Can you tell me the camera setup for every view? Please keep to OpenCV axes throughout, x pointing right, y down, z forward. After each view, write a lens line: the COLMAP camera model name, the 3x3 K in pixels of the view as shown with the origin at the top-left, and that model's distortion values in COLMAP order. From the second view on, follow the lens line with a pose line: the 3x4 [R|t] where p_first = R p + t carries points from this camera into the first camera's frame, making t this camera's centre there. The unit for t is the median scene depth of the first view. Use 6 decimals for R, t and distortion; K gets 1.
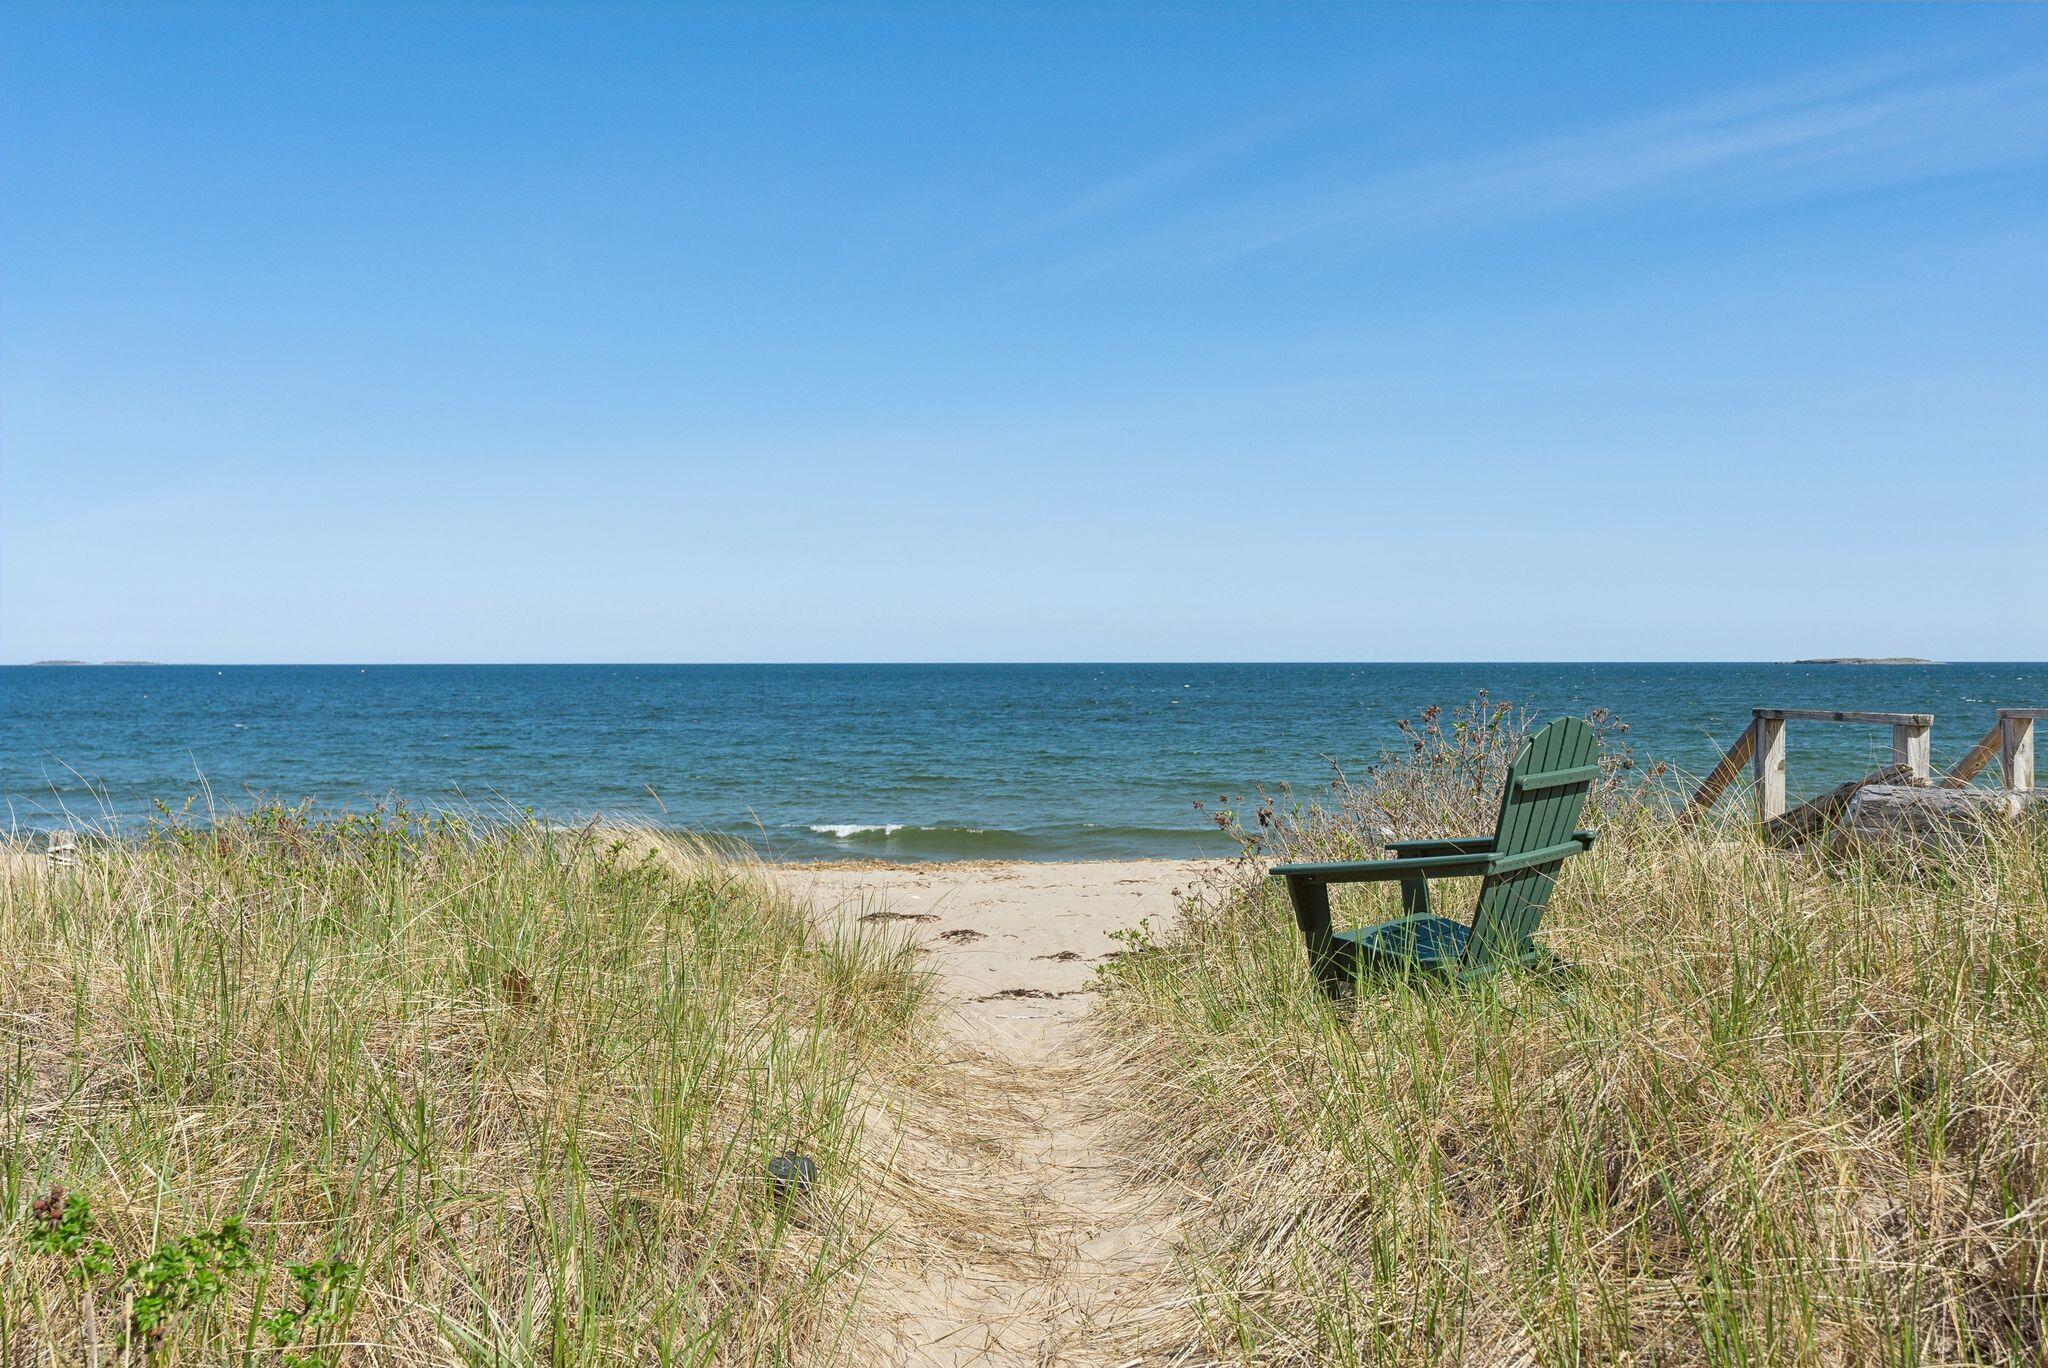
lens RADIAL K [[1906.7, 0, 1024.0], [0, 1906.7, 684.0], [0, 0, 1]] dist [0.049104, -0.011992]
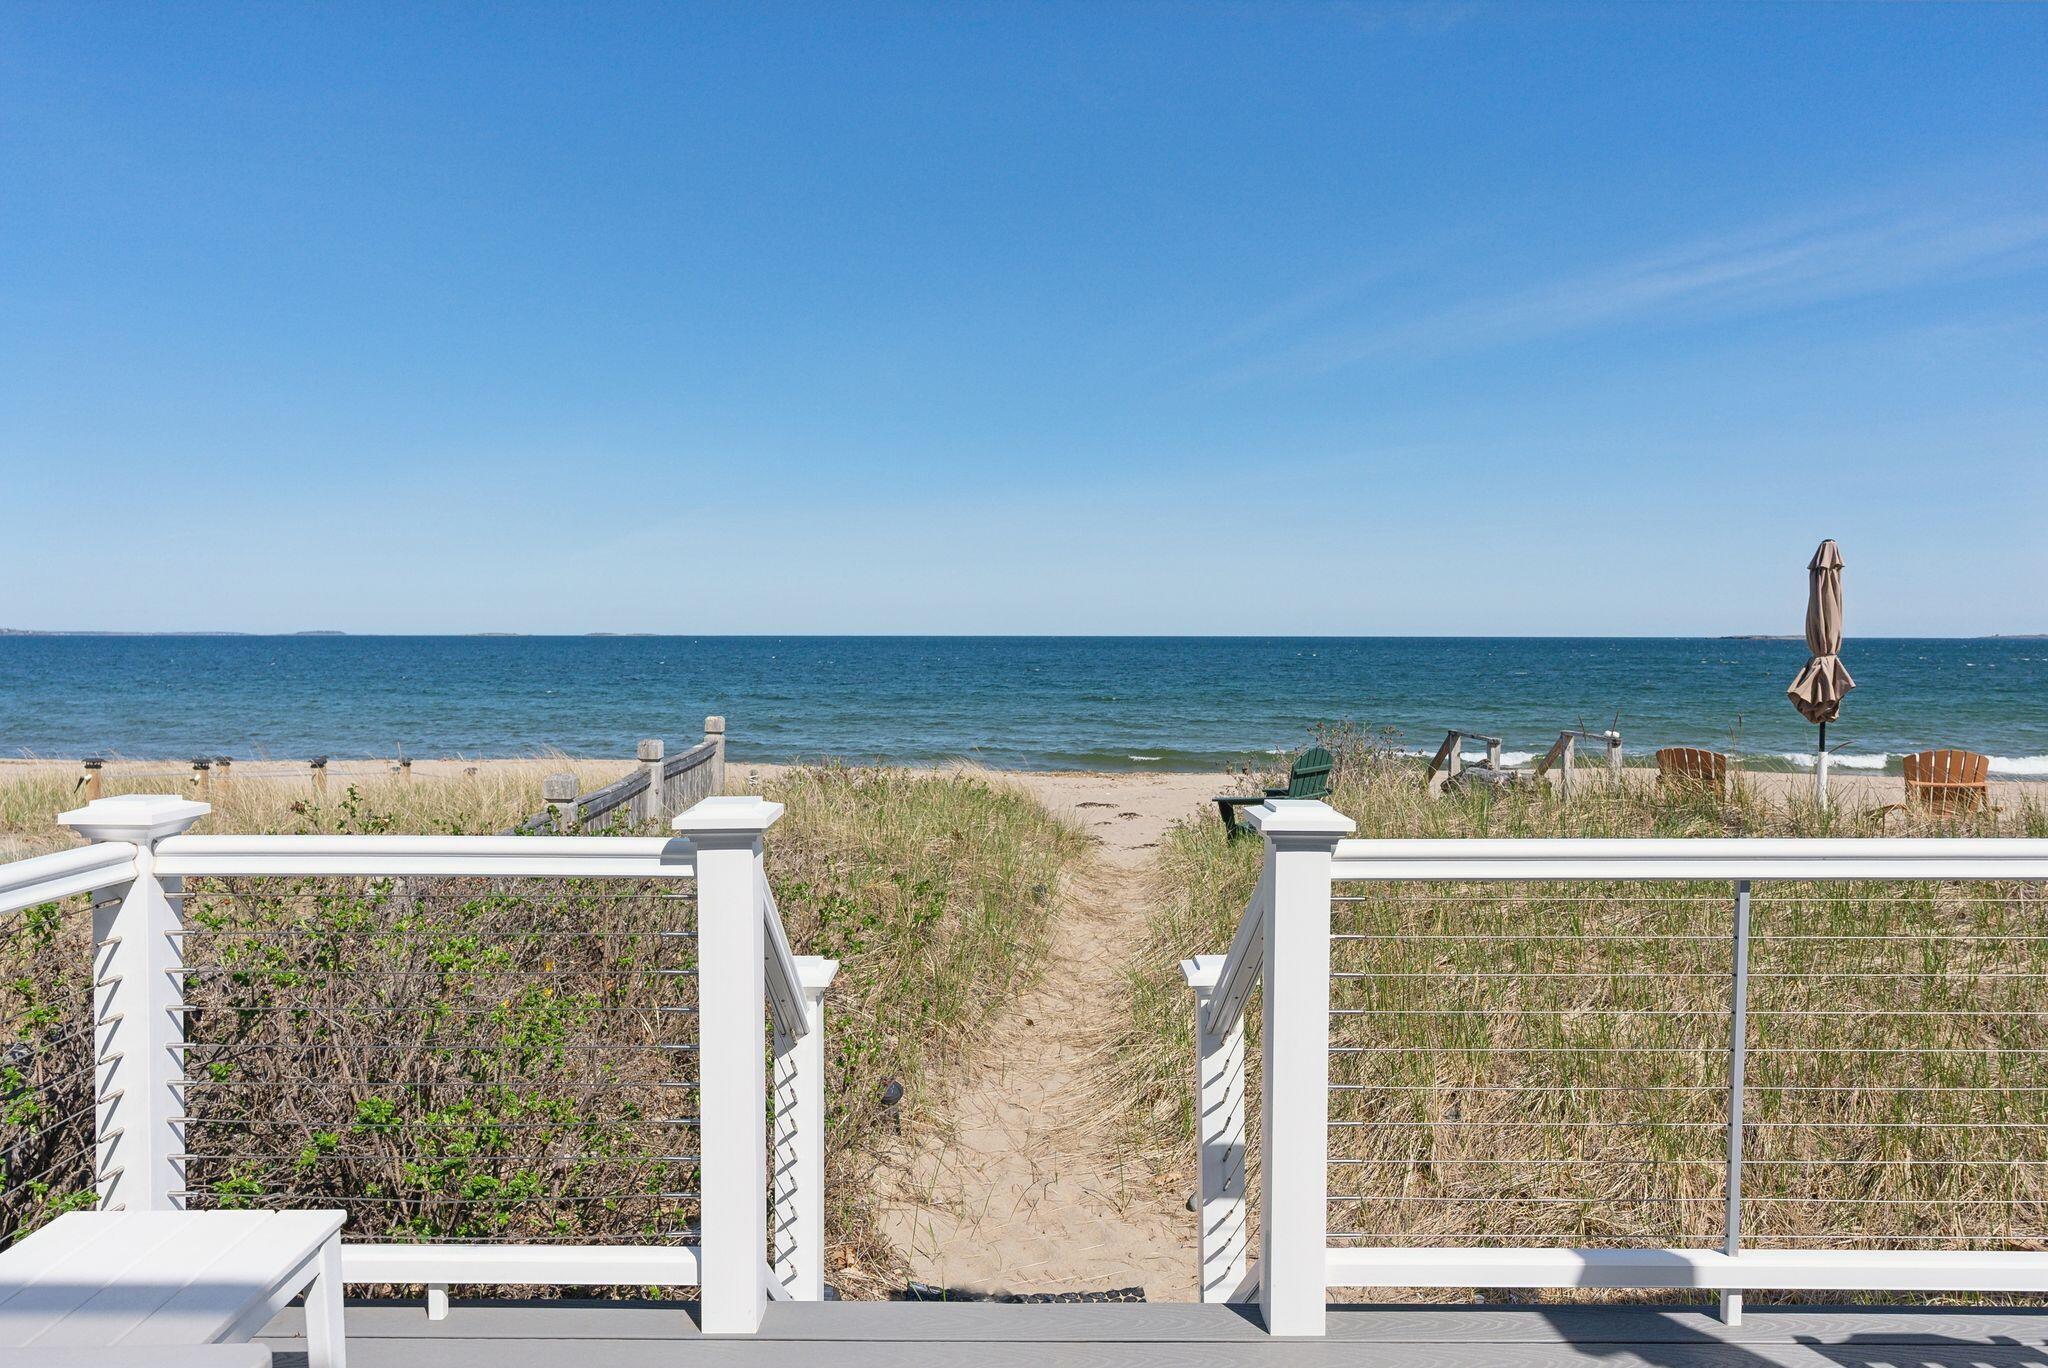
lens RADIAL K [[1236.6, 0, 1090.7], [0, 1236.6, 685.0], [0, 0, 1]] dist [0.006758, 0.001081]
pose [[0.996537, 0.013983, -0.081966, 0.096975], [-0.011581, 0.999492, 0.029702, -0.119028], [0.082340, -0.028649, 0.996192, -0.786825]]
